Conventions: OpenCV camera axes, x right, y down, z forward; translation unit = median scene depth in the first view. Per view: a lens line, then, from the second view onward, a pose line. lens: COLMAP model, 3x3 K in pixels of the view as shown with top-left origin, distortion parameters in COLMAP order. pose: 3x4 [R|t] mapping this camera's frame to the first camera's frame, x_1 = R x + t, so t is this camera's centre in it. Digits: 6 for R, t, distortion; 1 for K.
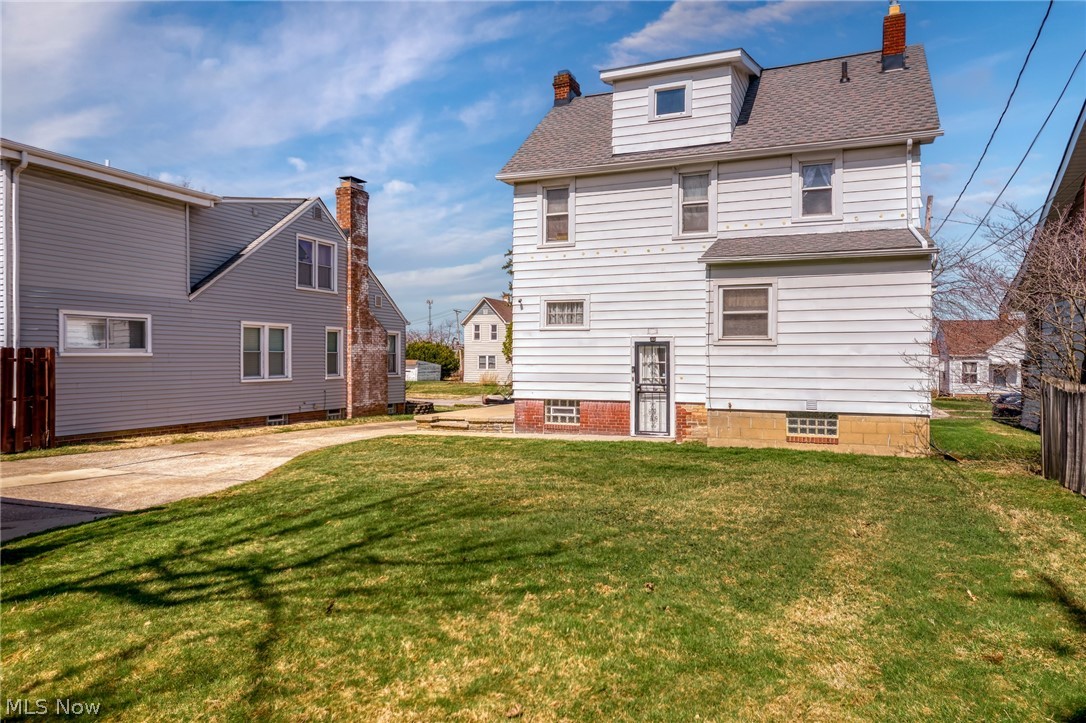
lens RADIAL K [[691.5, 0, 544.8], [0, 691.5, 362.0], [0, 0, 1]] dist [0.002927, 0.000639]
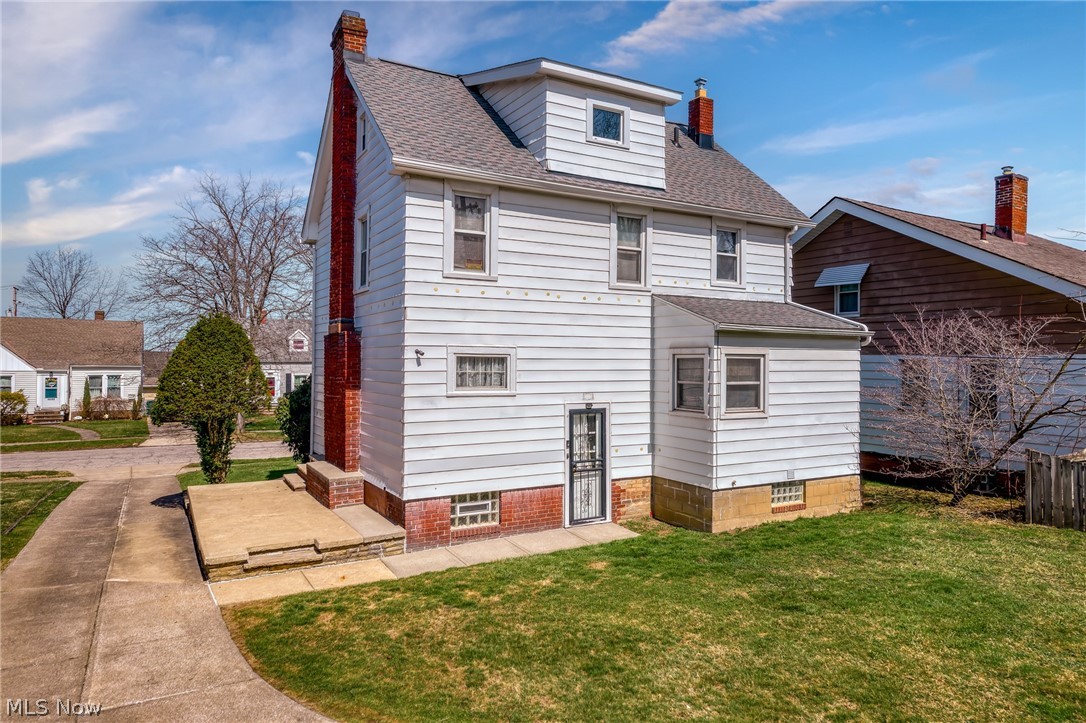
lens RADIAL K [[691.5, 0, 544.6], [0, 691.5, 358.6], [0, 0, 1]] dist [0.002927, 0.000639]
pose [[0.613590, 0.000808, 0.789625, -0.522752], [0.001725, 0.999996, -0.002364, -0.086861], [-0.789623, 0.002813, 0.613586, 0.532079]]
